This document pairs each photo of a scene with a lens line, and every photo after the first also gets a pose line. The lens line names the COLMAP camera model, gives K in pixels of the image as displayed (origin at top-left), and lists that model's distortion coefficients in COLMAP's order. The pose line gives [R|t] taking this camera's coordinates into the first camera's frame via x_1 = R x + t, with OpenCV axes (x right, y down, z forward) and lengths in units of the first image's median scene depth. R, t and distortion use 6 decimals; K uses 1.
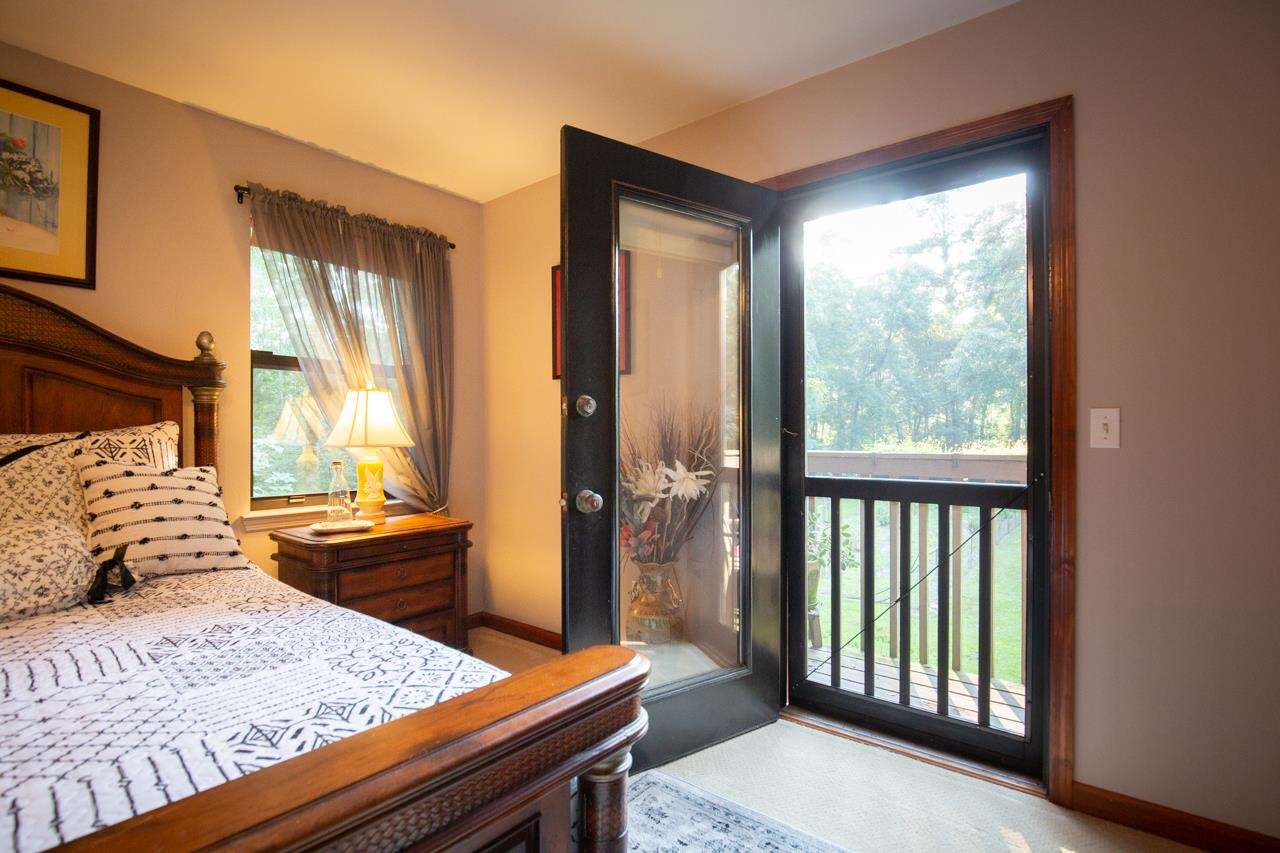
lens RADIAL K [[623.8, 0, 639.4], [0, 623.8, 437.4], [0, 0, 1]] dist [0.000087, -0.000002]
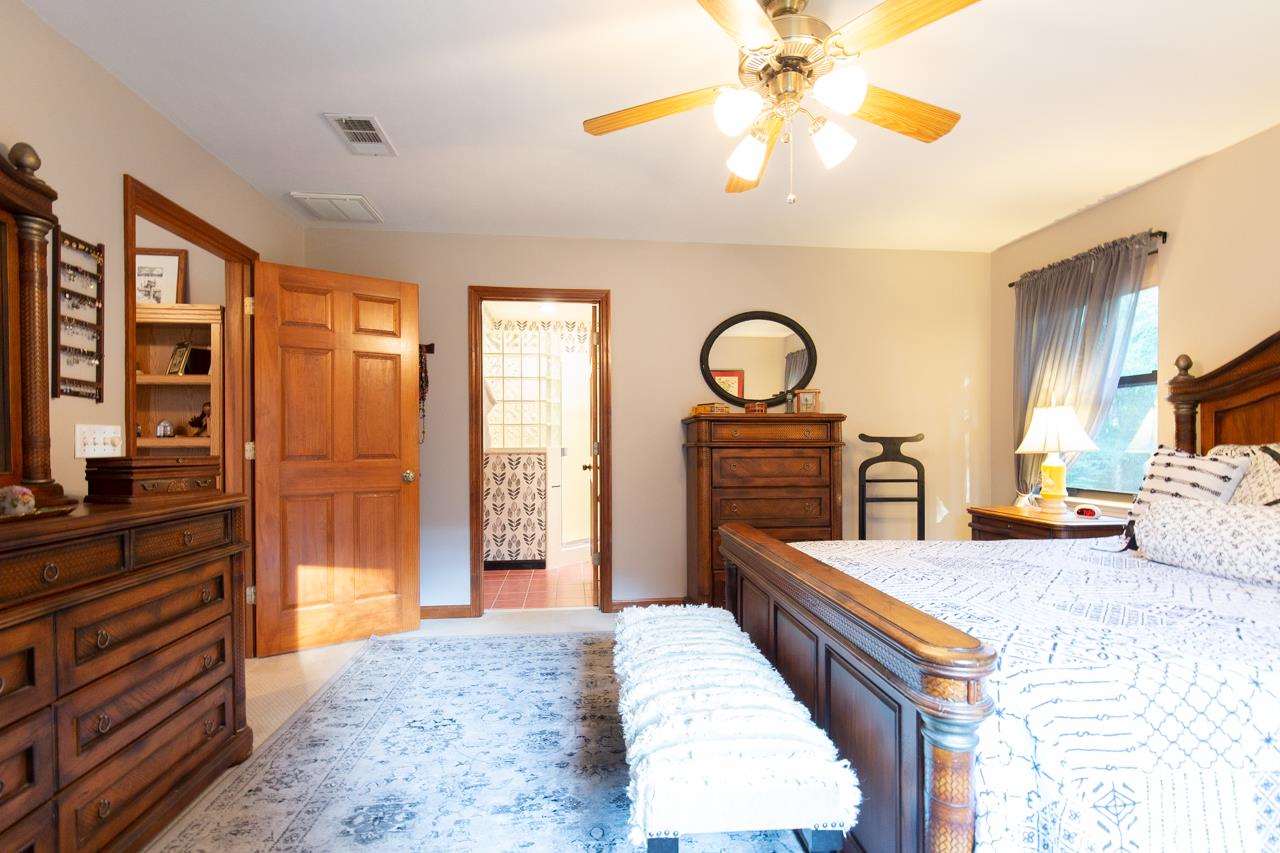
lens RADIAL K [[623.8, 0, 639.4], [0, 623.8, 437.4], [0, 0, 1]] dist [0.000087, -0.000002]
pose [[-0.707801, -0.002522, -0.706407, 0.969420], [-0.001739, 0.999997, -0.001827, -0.007945], [0.706409, -0.000064, -0.707803, 1.203305]]
